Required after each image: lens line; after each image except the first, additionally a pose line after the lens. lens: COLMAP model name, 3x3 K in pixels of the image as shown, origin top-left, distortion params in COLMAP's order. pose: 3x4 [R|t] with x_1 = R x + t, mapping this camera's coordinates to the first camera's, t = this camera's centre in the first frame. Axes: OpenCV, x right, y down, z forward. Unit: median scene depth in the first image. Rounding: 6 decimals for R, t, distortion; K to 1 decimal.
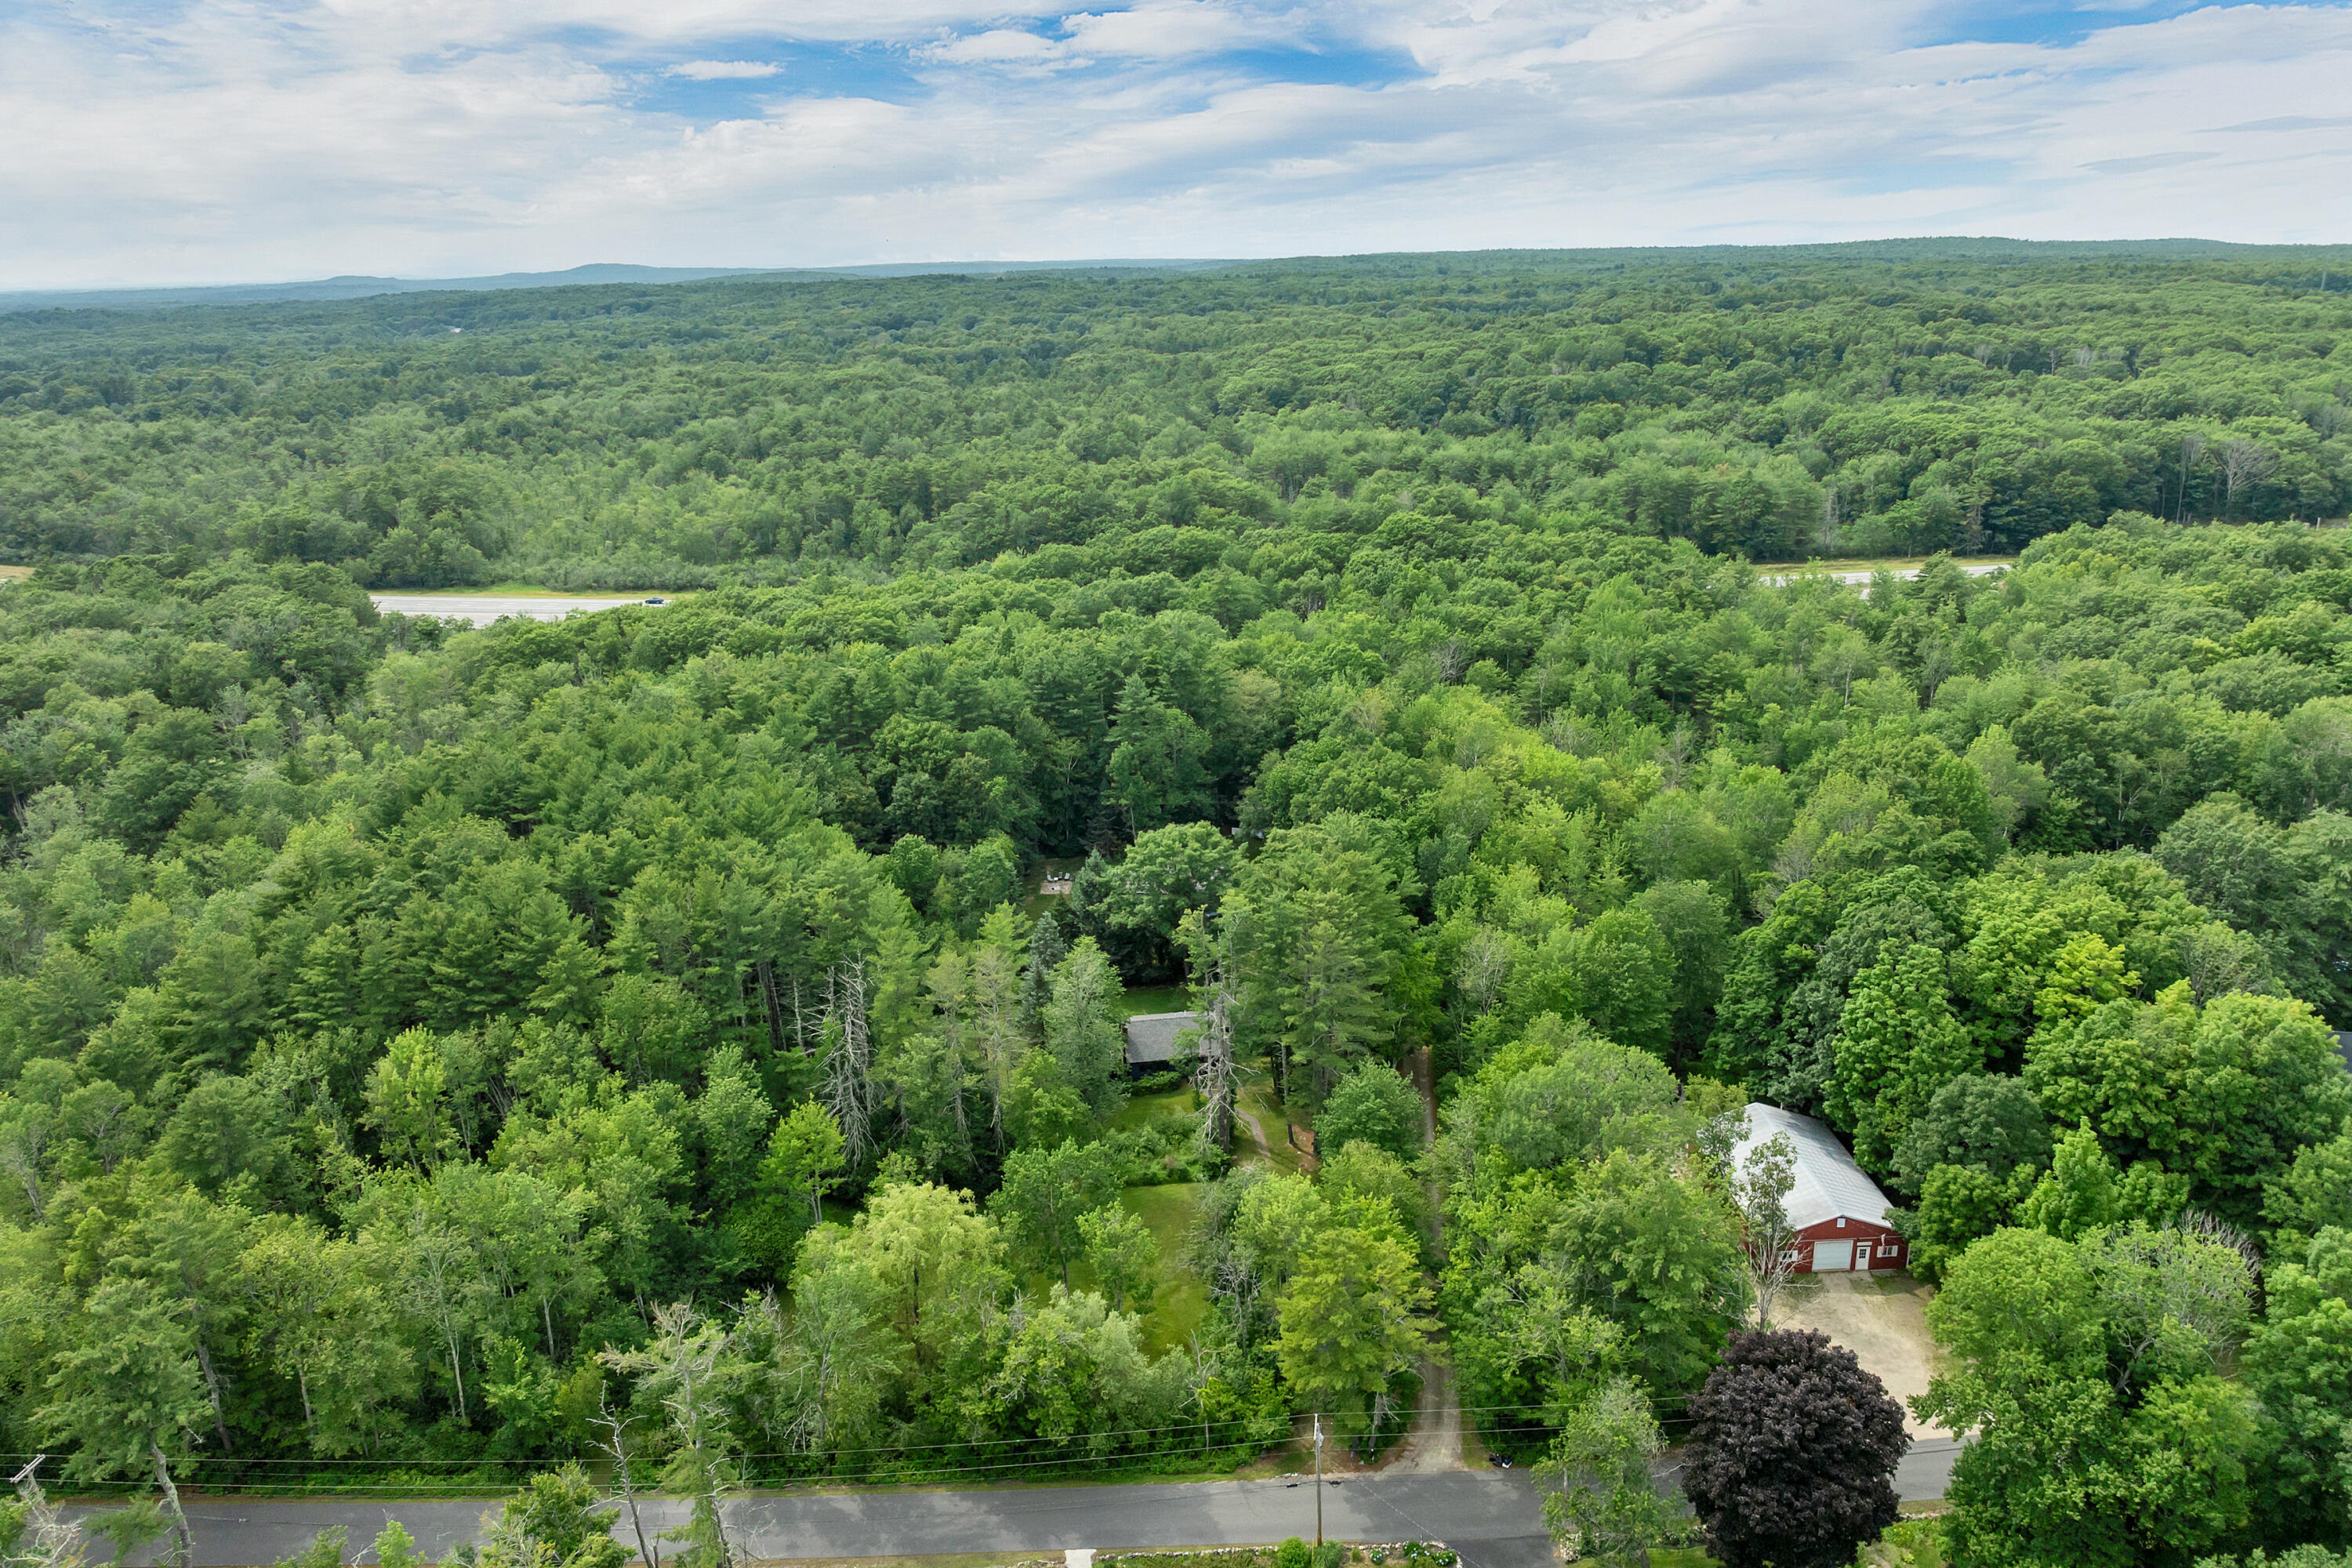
lens RADIAL K [[1721.9, 0, 1176.0], [0, 1721.9, 784.0], [0, 0, 1]] dist [-0.012833, -0.066084]
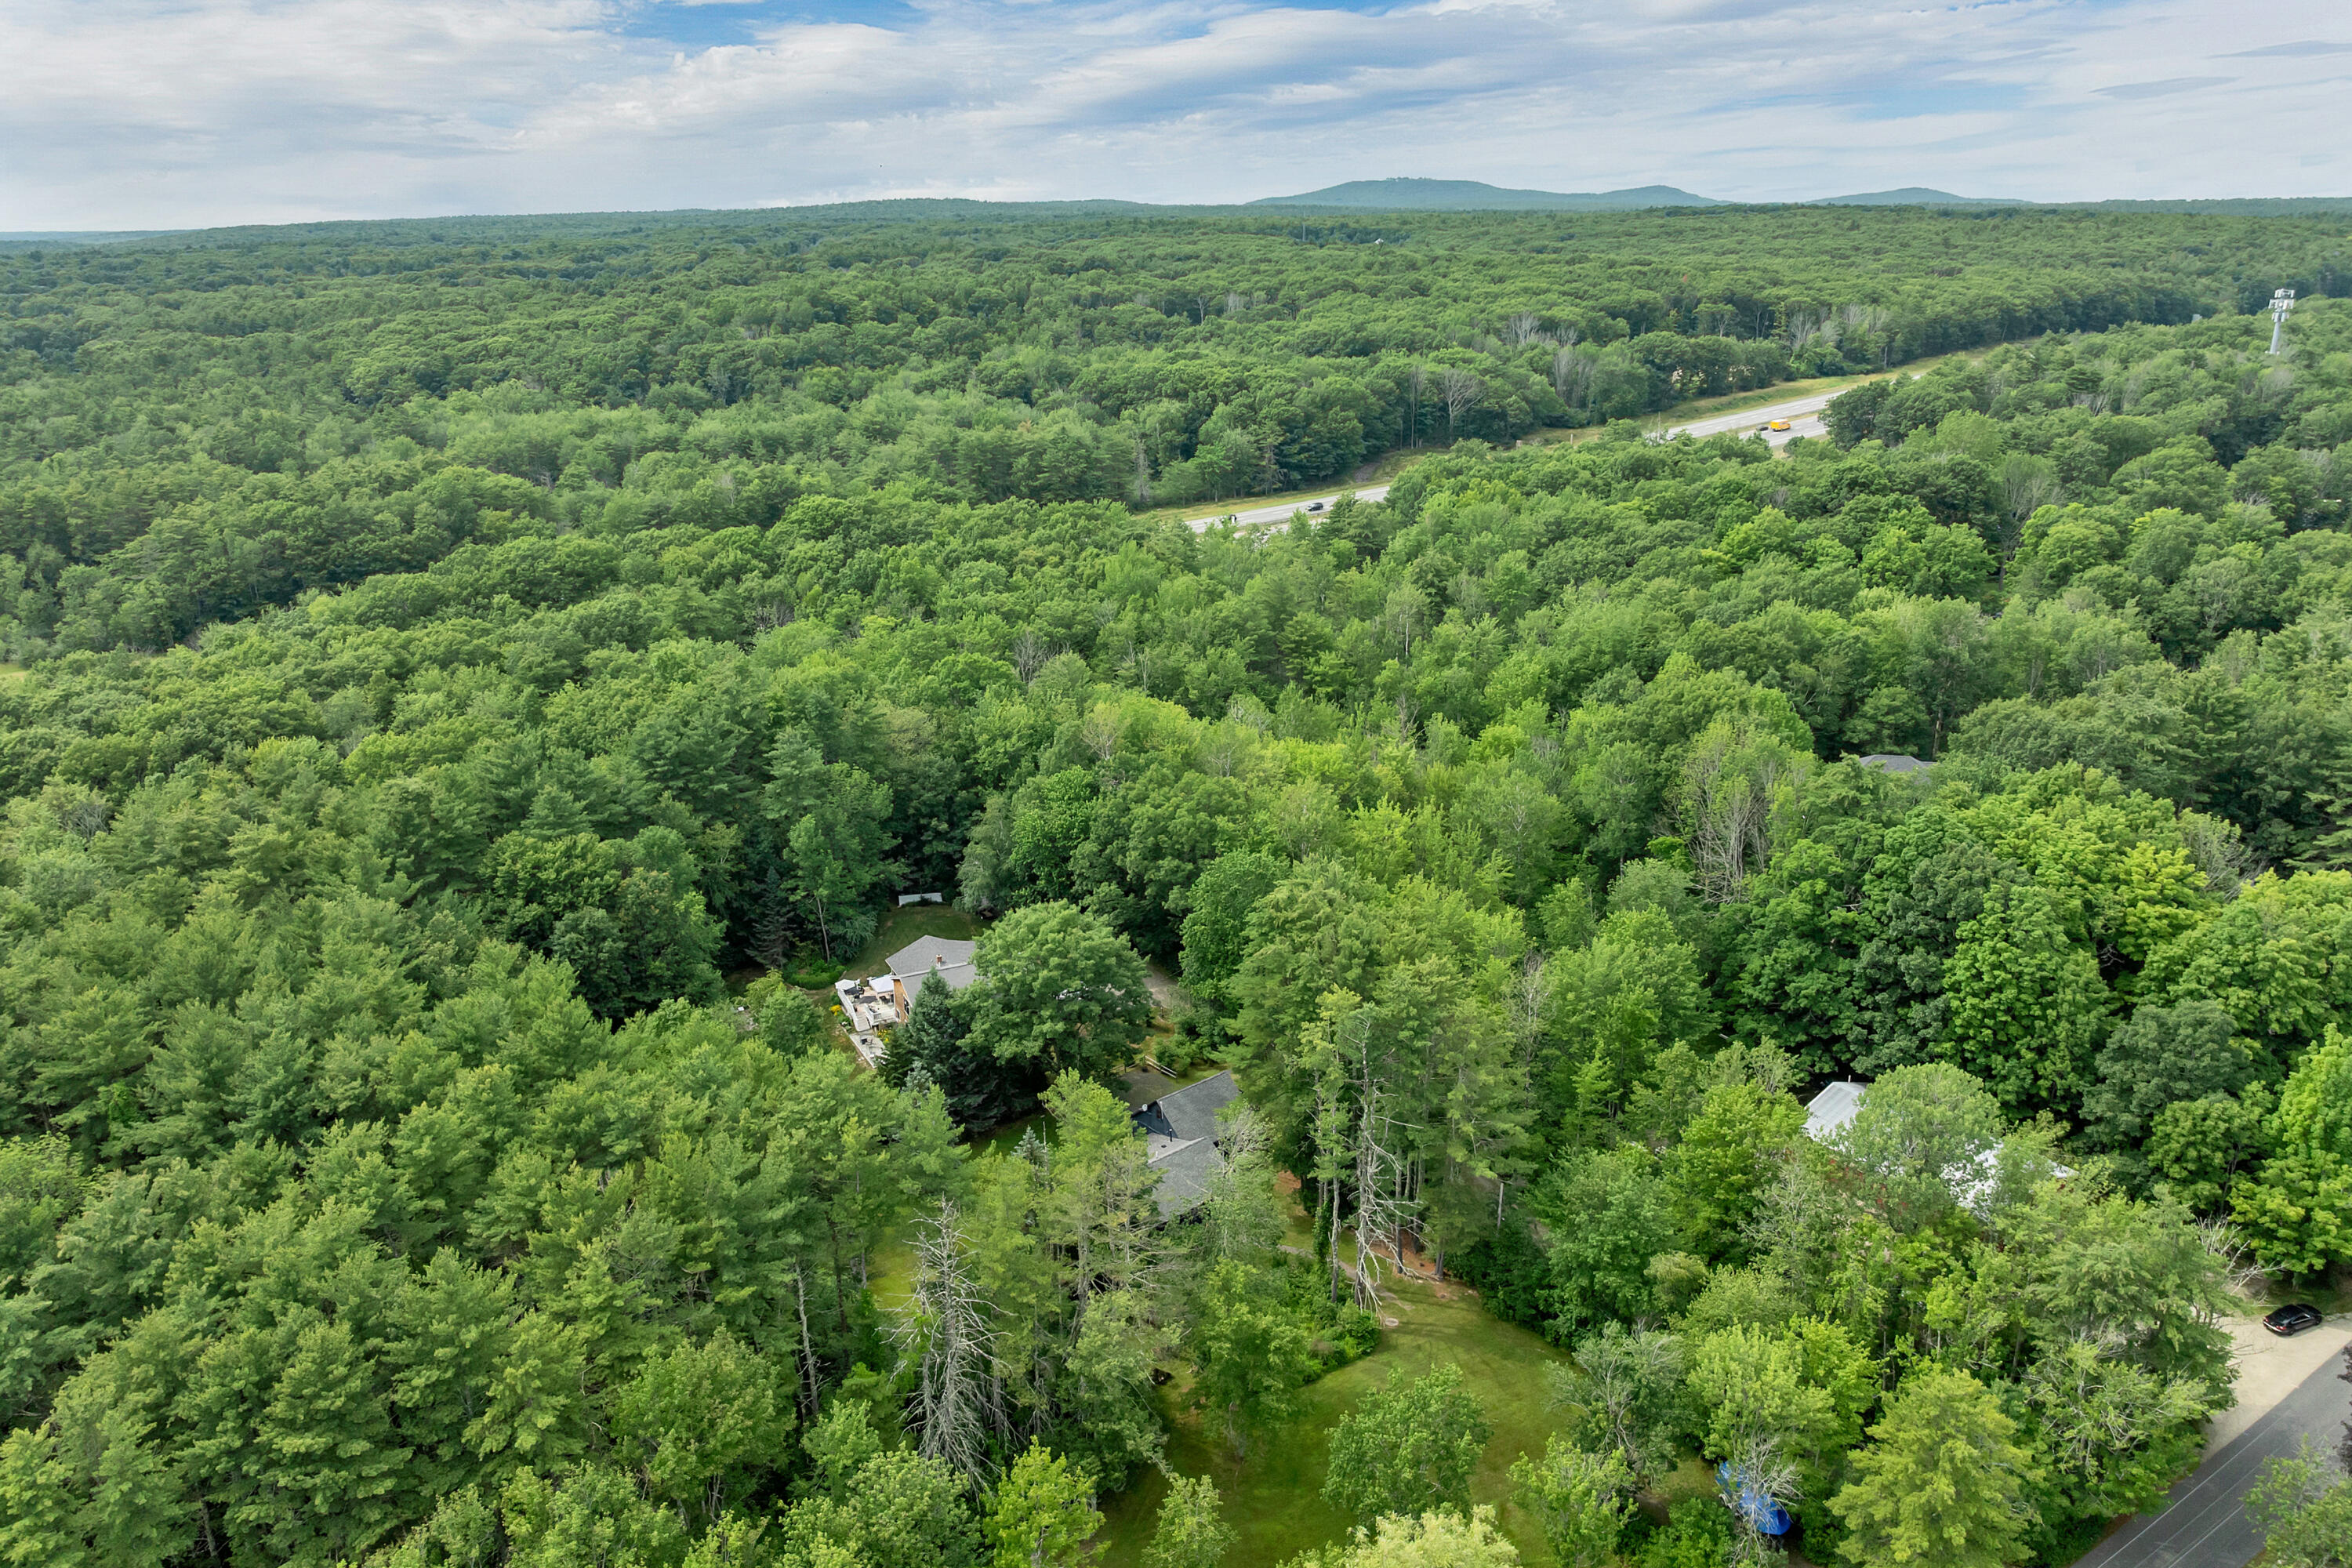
lens RADIAL K [[1731.8, 0, 1176.0], [0, 1731.8, 784.0], [0, 0, 1]] dist [-0.067768, 0.049006]
pose [[0.842357, -0.163901, 0.513392, -0.155421], [0.154301, 0.986099, 0.061642, -0.033157], [-0.516359, 0.027292, 0.855937, 0.134199]]
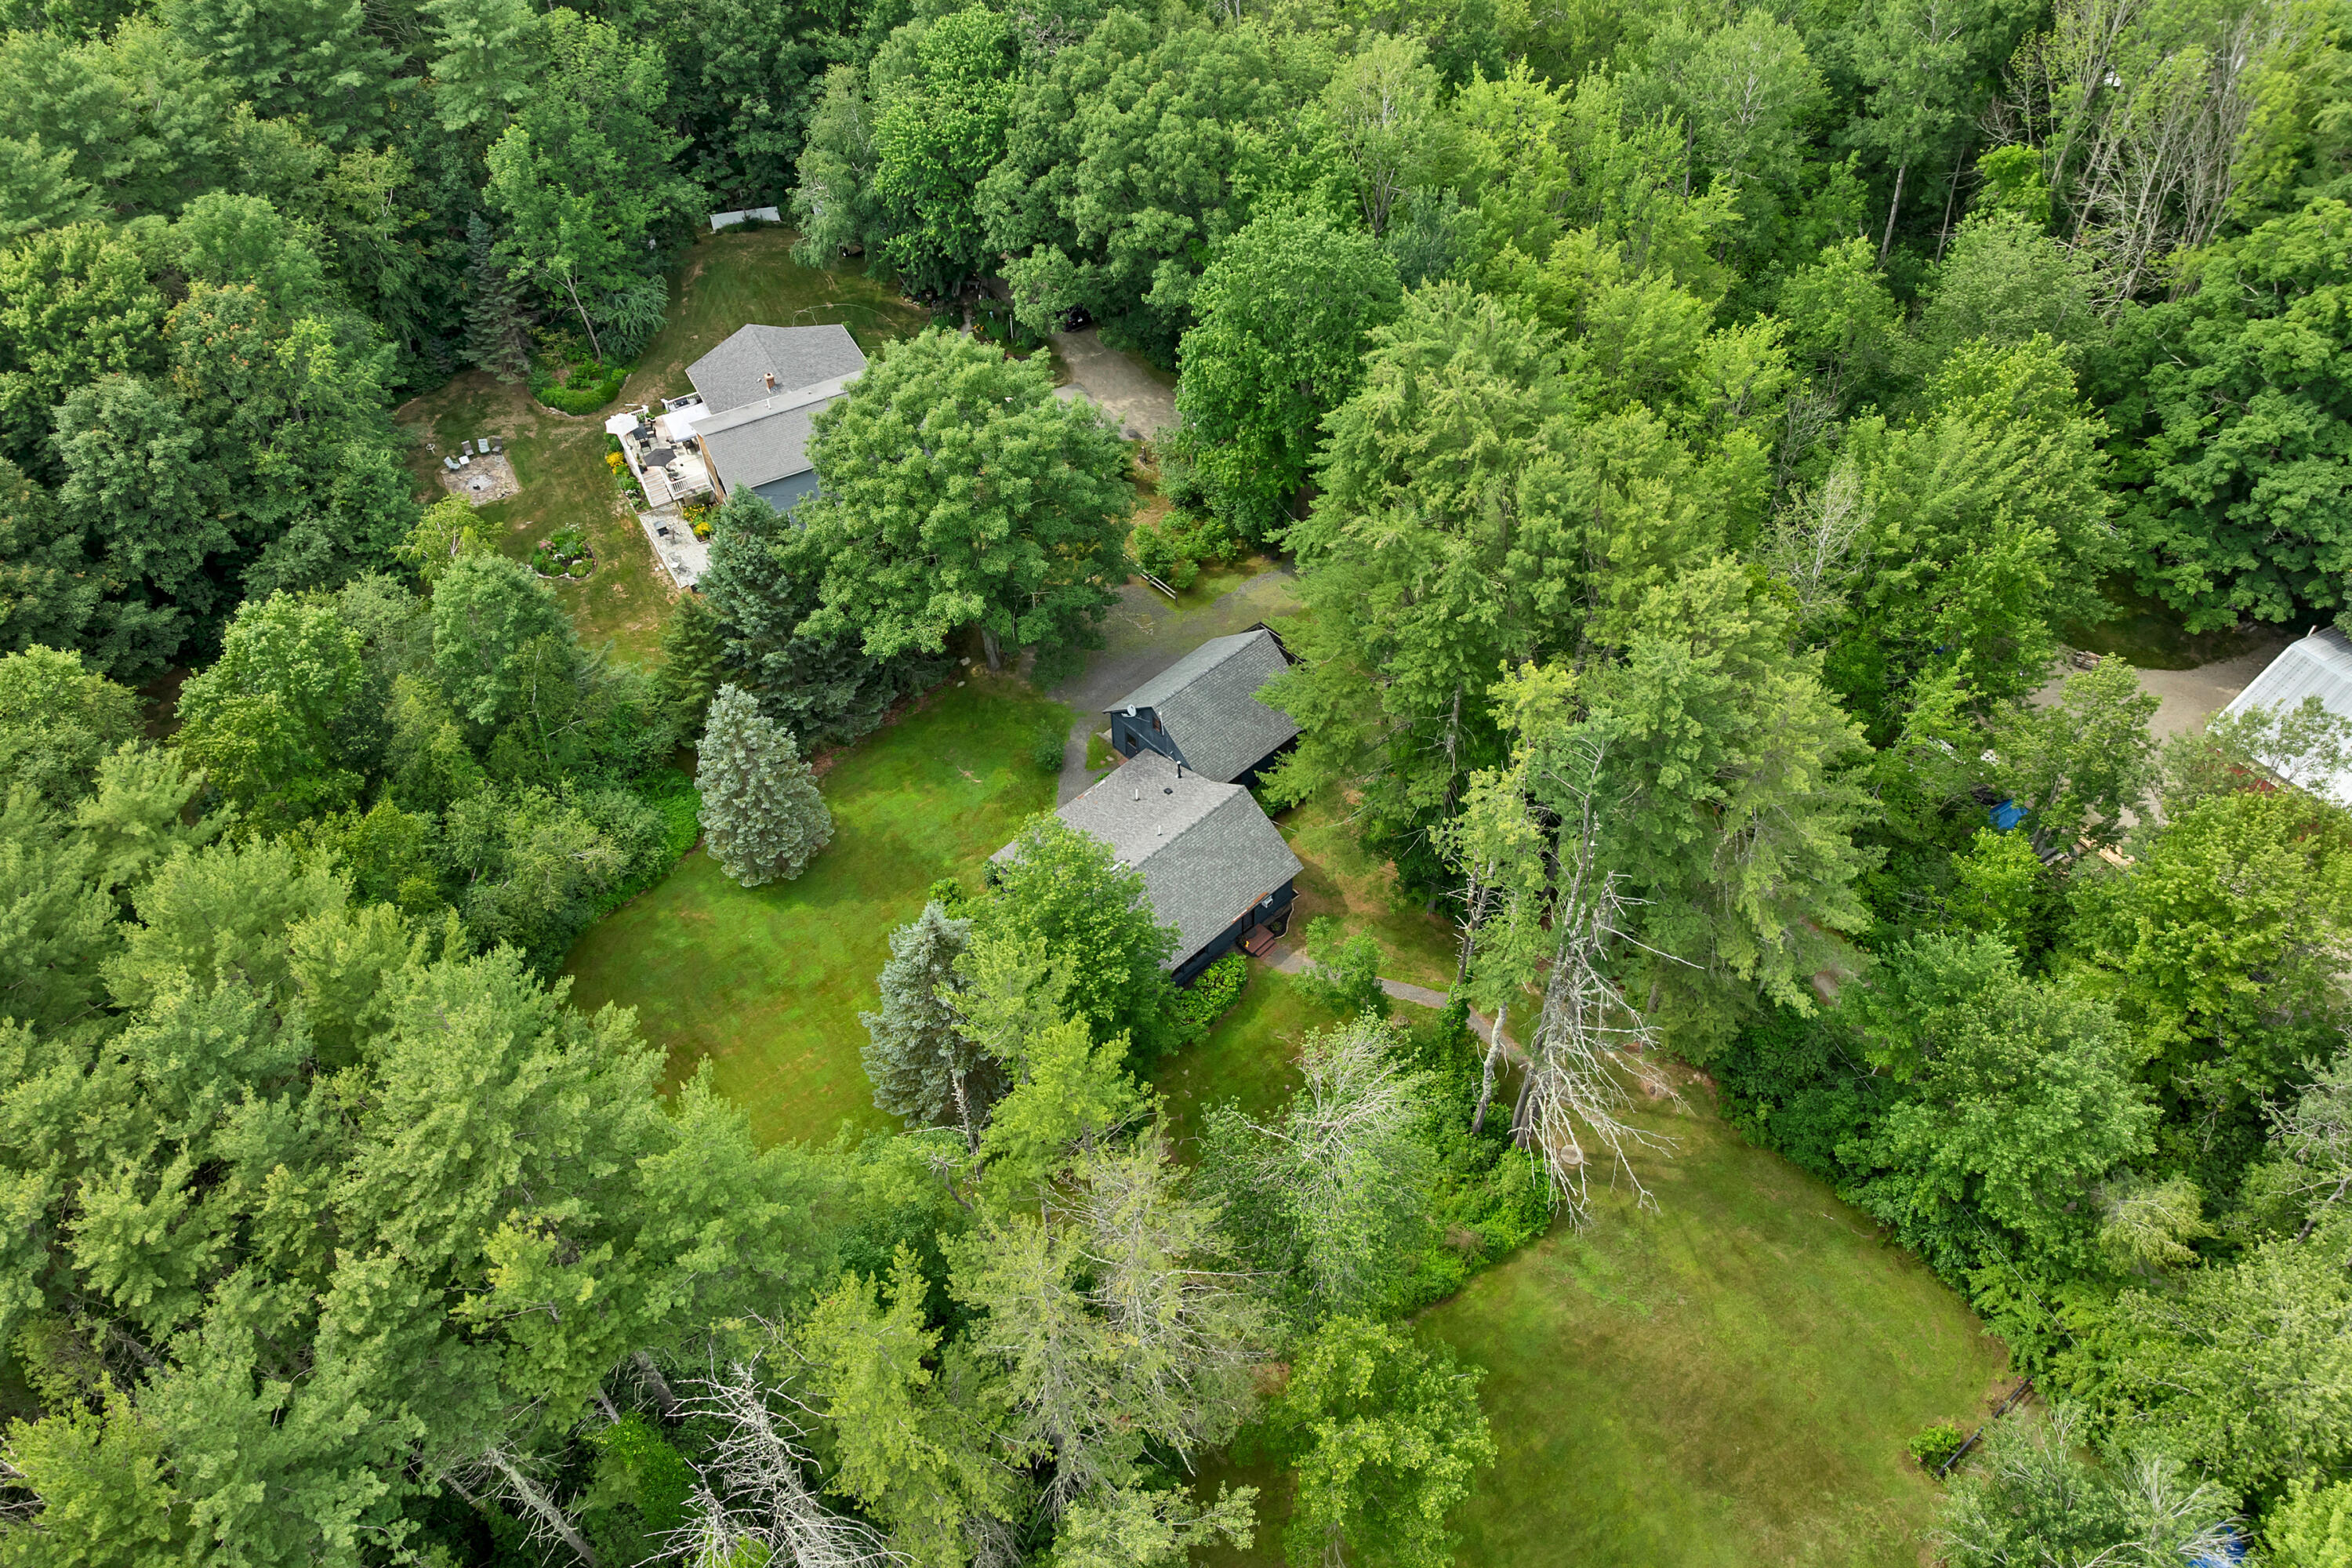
lens RADIAL K [[1731.8, 0, 1176.0], [0, 1731.8, 784.0], [0, 0, 1]] dist [-0.067768, 0.049006]
pose [[0.819304, -0.427386, 0.382206, -0.070507], [0.172737, 0.819628, 0.546234, -0.052118], [-0.546720, -0.381511, 0.745350, 0.278181]]
